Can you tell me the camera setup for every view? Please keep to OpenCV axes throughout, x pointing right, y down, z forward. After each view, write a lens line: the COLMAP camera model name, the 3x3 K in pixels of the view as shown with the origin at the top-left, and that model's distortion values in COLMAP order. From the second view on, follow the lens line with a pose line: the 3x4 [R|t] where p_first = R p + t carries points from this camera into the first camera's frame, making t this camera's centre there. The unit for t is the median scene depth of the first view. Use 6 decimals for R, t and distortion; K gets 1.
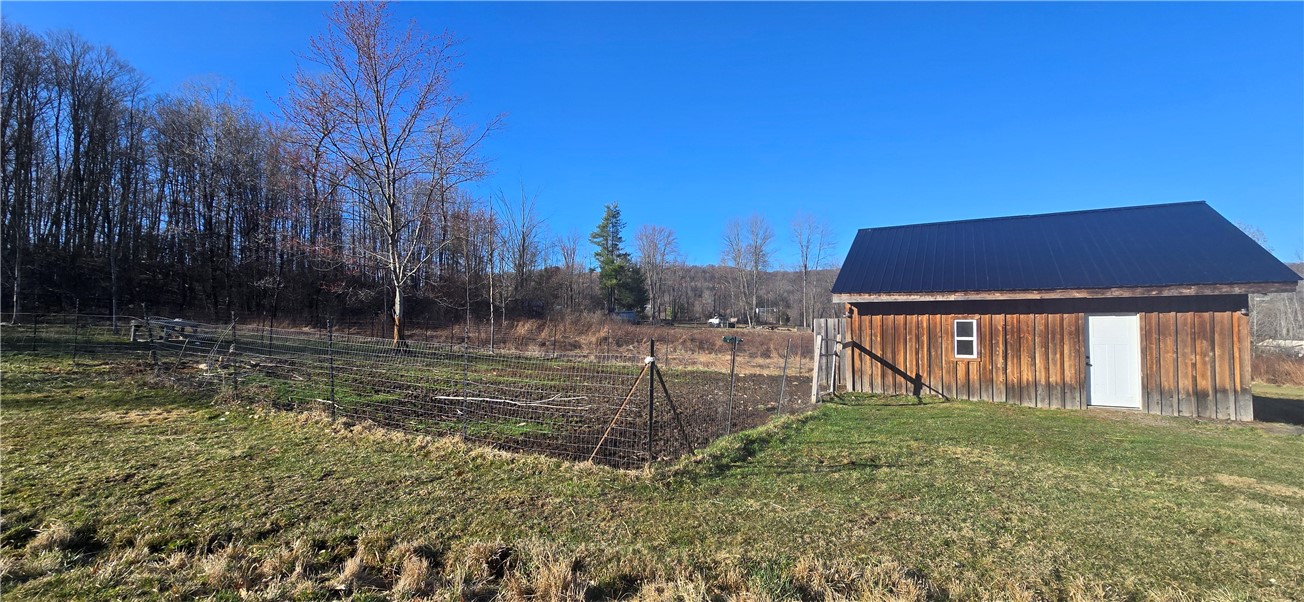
lens RADIAL K [[546.9, 0, 651.4], [0, 546.9, 301.7], [0, 0, 1]] dist [0.002022, -0.000044]
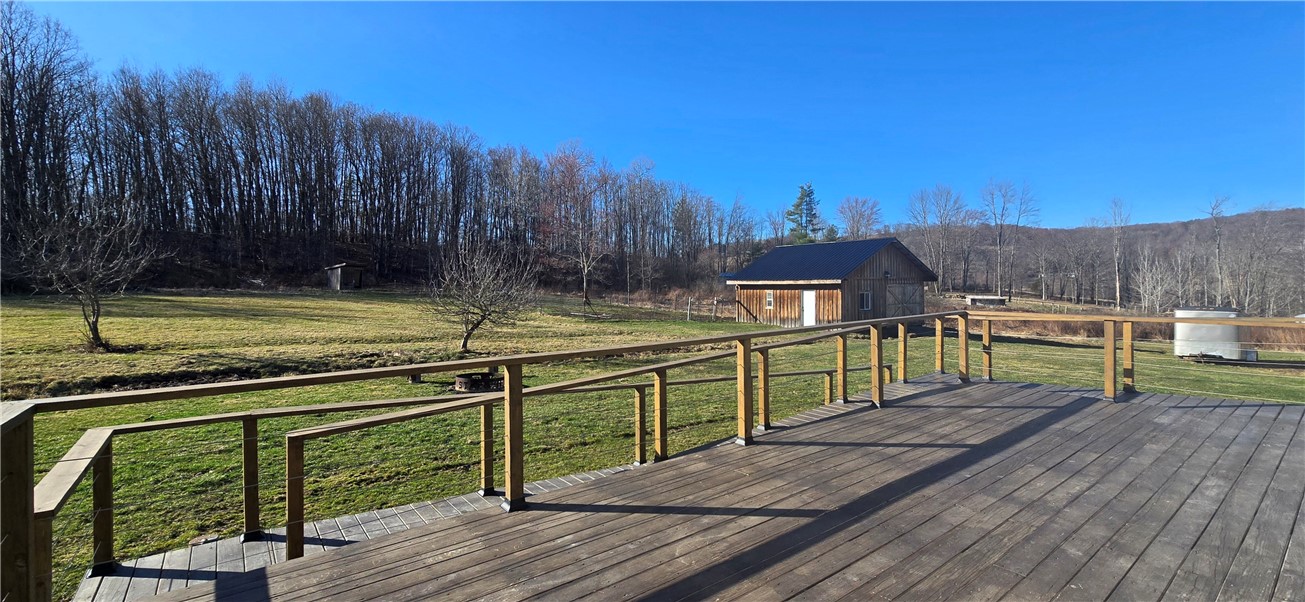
lens RADIAL K [[547.3, 0, 652.8], [0, 547.3, 293.0], [0, 0, 1]] dist [0.002022, -0.000044]
pose [[0.906351, 0.009542, -0.422418, 1.040477], [0.008986, 0.999084, 0.041850, -0.063209], [0.422430, -0.041727, 0.905434, -1.304020]]
